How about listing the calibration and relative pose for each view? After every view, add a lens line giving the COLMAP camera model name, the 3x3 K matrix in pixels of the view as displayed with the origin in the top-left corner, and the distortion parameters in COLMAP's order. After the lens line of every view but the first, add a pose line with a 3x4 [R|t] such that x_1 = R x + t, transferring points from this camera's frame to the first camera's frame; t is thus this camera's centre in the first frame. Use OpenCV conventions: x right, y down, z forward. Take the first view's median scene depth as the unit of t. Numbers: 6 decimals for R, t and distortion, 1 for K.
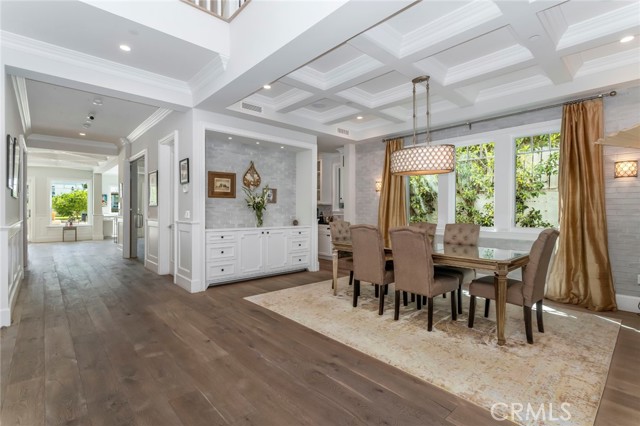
lens RADIAL K [[300.2, 0, 317.3], [0, 300.2, 210.4], [0, 0, 1]] dist [-0.003302, -0.000214]
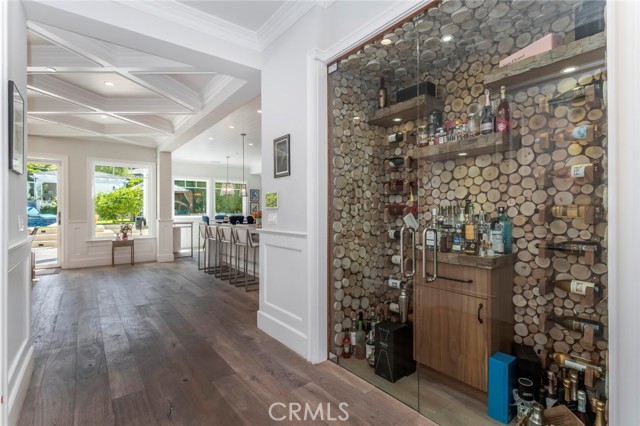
lens RADIAL K [[300.2, 0, 320.3], [0, 300.2, 211.8], [0, 0, 1]] dist [-0.003302, -0.000214]
pose [[0.997237, -0.003274, -0.074219, -0.401361], [0.003144, 0.999993, -0.001865, 0.000785], [0.074224, 0.001626, 0.997240, 0.448110]]
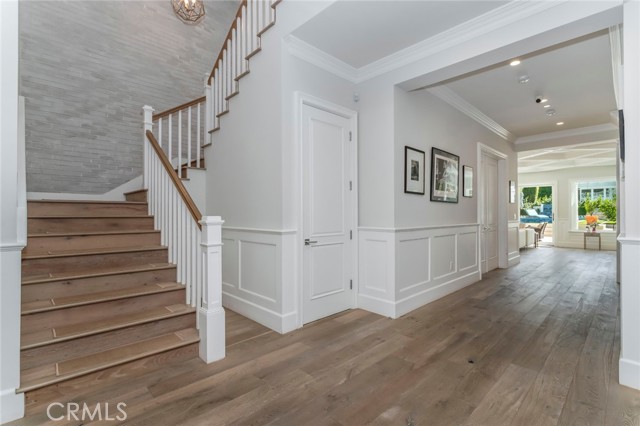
lens RADIAL K [[300.2, 0, 318.8], [0, 300.2, 212.4], [0, 0, 1]] dist [-0.003302, -0.000214]
pose [[0.029519, -0.010307, -0.999511, 0.016078], [0.002186, 0.999945, -0.010247, 0.002598], [0.999562, -0.001882, 0.029540, 0.183260]]
